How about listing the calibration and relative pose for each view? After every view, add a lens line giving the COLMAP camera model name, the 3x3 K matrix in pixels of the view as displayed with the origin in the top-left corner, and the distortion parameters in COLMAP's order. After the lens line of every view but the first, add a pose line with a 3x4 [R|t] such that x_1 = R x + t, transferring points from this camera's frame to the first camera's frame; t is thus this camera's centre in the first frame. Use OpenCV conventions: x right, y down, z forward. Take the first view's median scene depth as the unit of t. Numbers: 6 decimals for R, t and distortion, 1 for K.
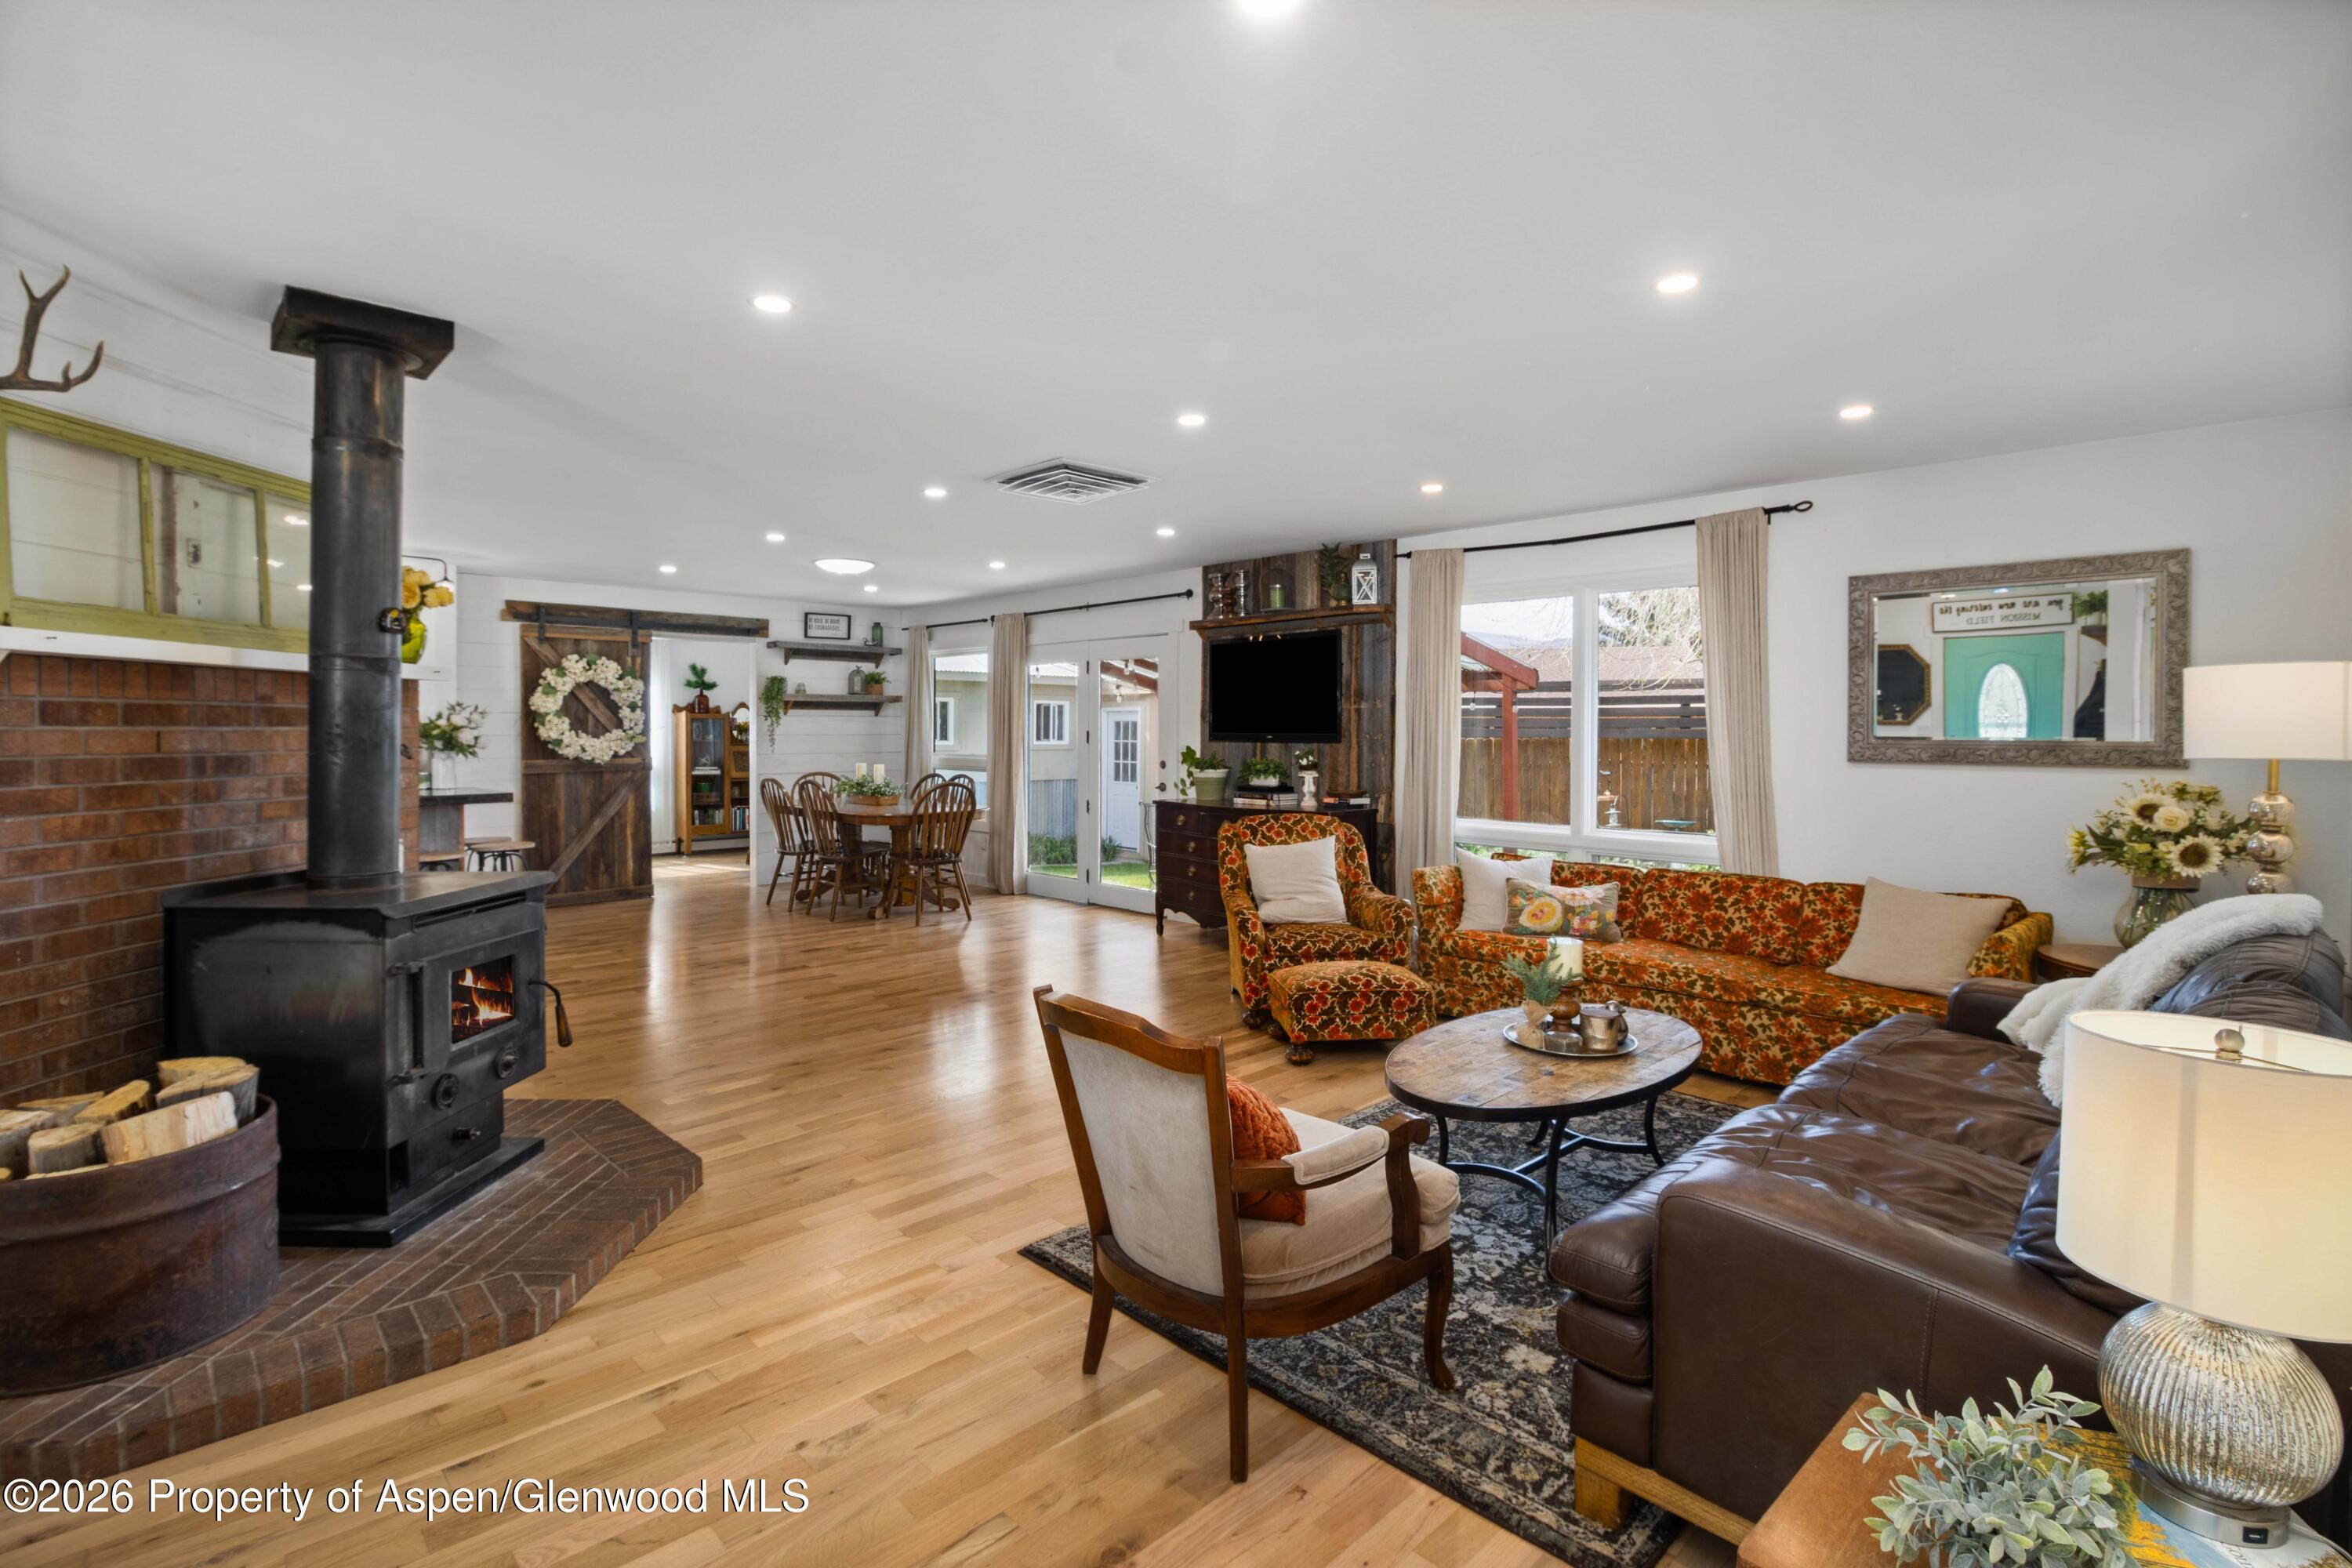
lens RADIAL K [[1109.3, 0, 1141.8], [0, 1109.3, 710.5], [0, 0, 1]] dist [-0.003218, -0.000280]
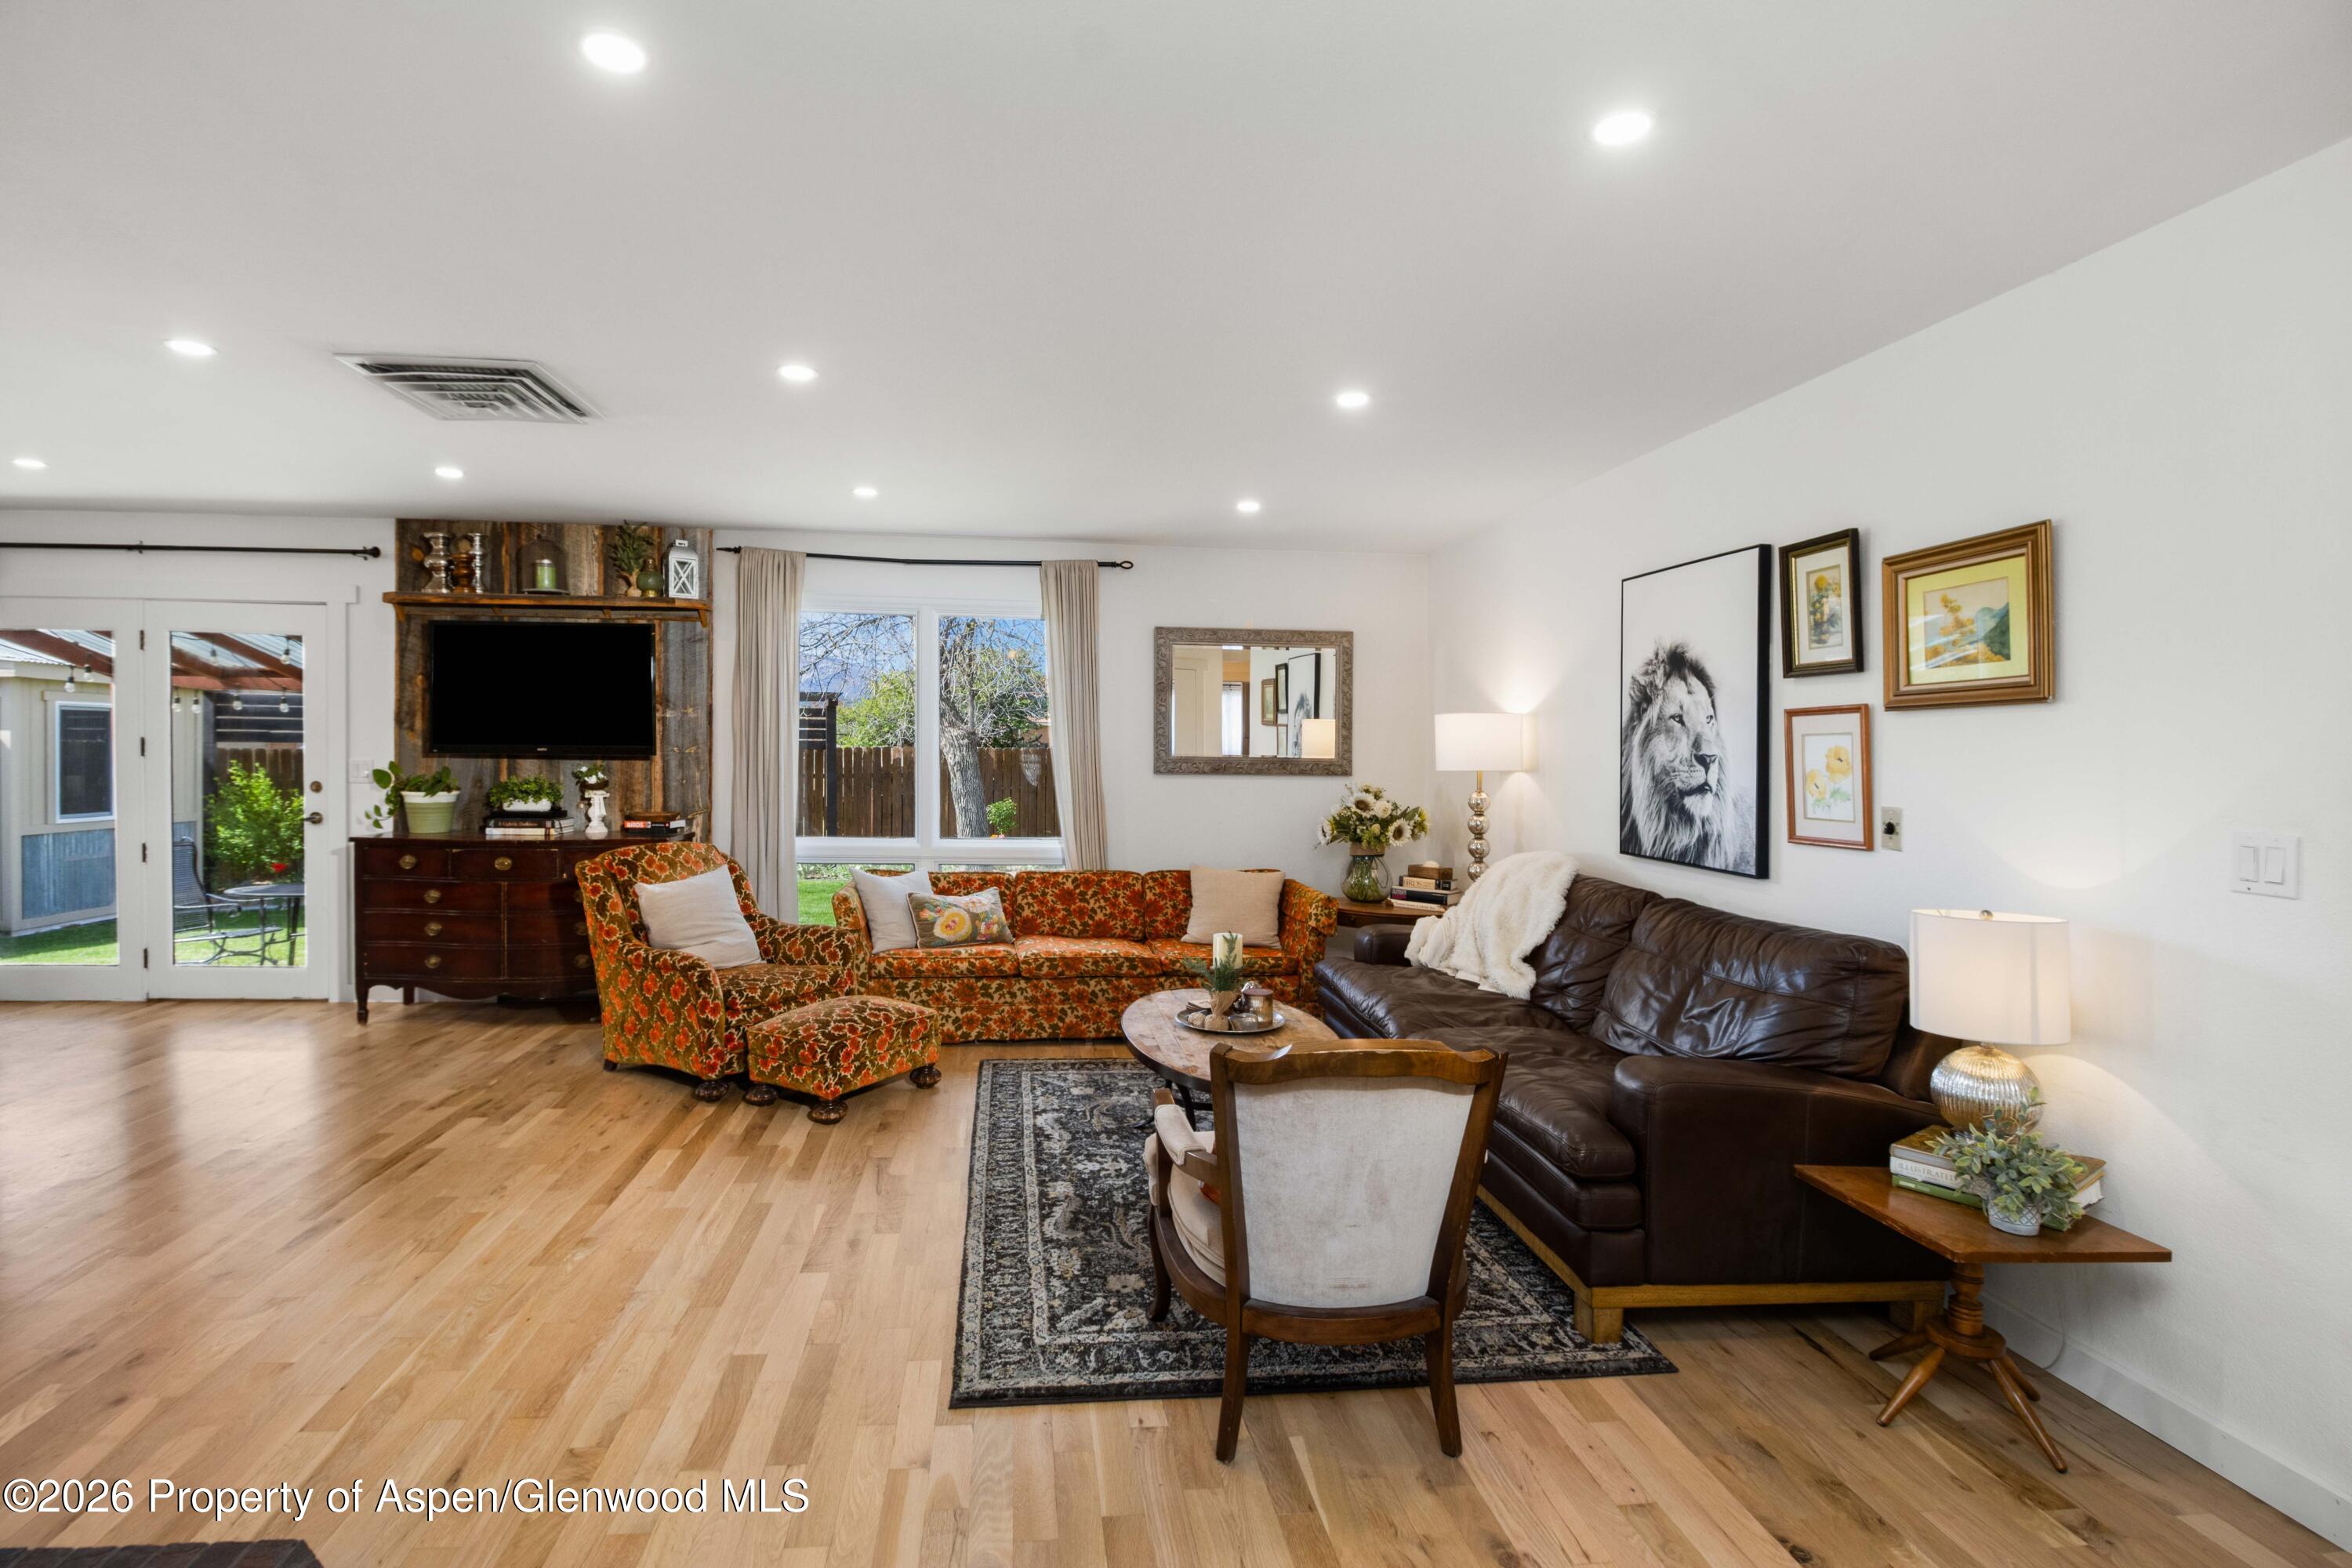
lens RADIAL K [[1146.2, 0, 1094.4], [0, 1146.2, 735.3], [0, 0, 1]] dist [-0.005403, -0.000378]
pose [[0.607320, 0.012994, 0.794351, -0.411450], [-0.026654, 0.999637, 0.004027, -0.000750], [-0.794010, -0.023618, 0.607446, 0.249720]]
